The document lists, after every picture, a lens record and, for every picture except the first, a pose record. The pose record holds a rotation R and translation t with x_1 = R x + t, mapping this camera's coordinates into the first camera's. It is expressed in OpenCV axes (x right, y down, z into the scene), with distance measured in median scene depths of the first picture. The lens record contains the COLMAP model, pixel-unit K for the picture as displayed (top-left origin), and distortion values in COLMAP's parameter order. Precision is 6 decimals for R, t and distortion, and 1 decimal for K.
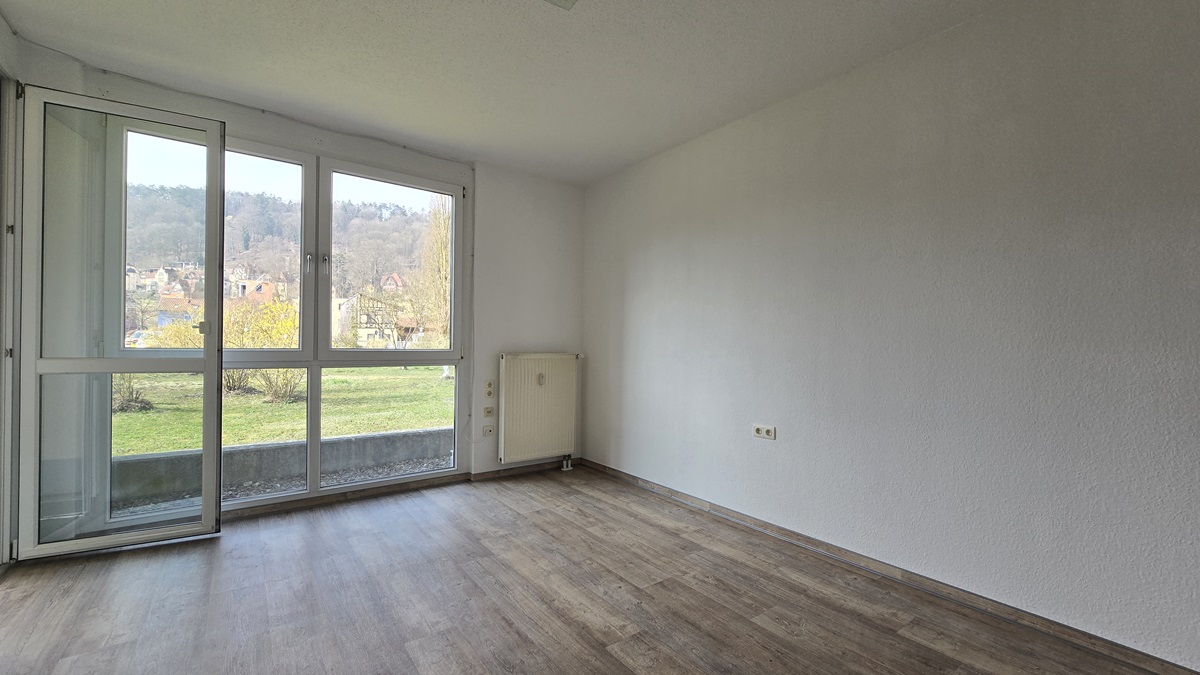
lens RADIAL K [[486.8, 0, 604.2], [0, 486.8, 344.5], [0, 0, 1]] dist [-0.000133, -0.000284]
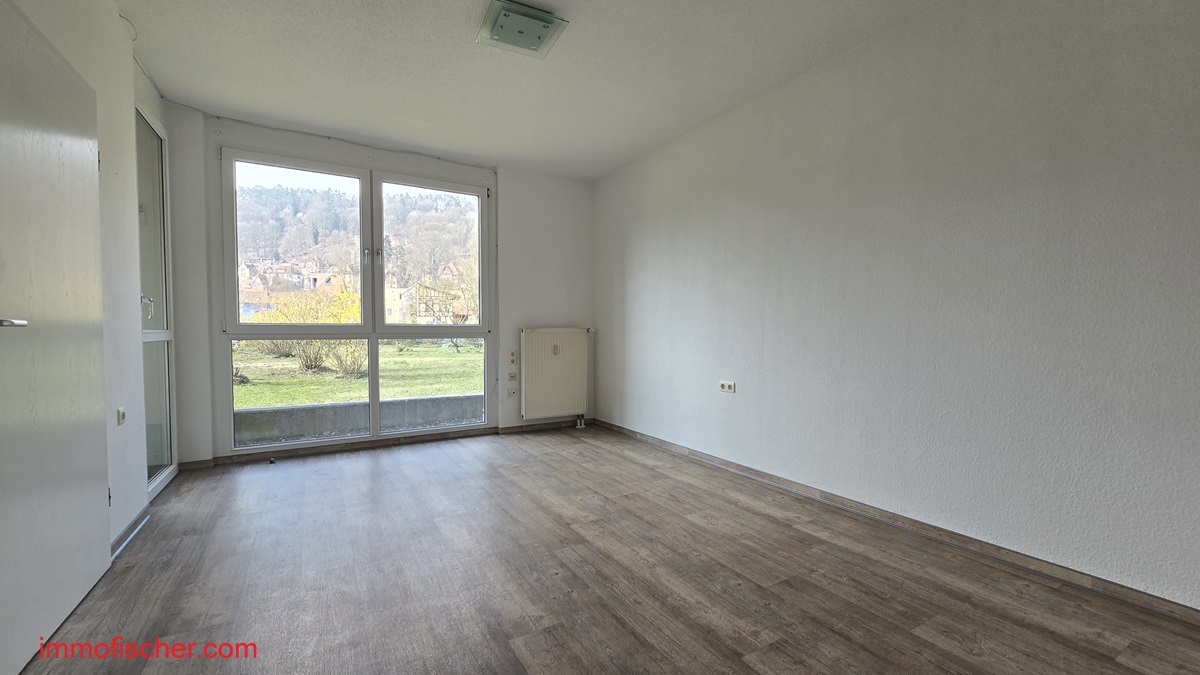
lens RADIAL K [[488.8, 0, 604.1], [0, 488.8, 346.3], [0, 0, 1]] dist [-0.001401, -0.000095]
pose [[0.994356, -0.008452, -0.105755, 0.127248], [0.011975, 0.999393, 0.032721, 0.029614], [0.105415, -0.033803, 0.993854, -0.187533]]
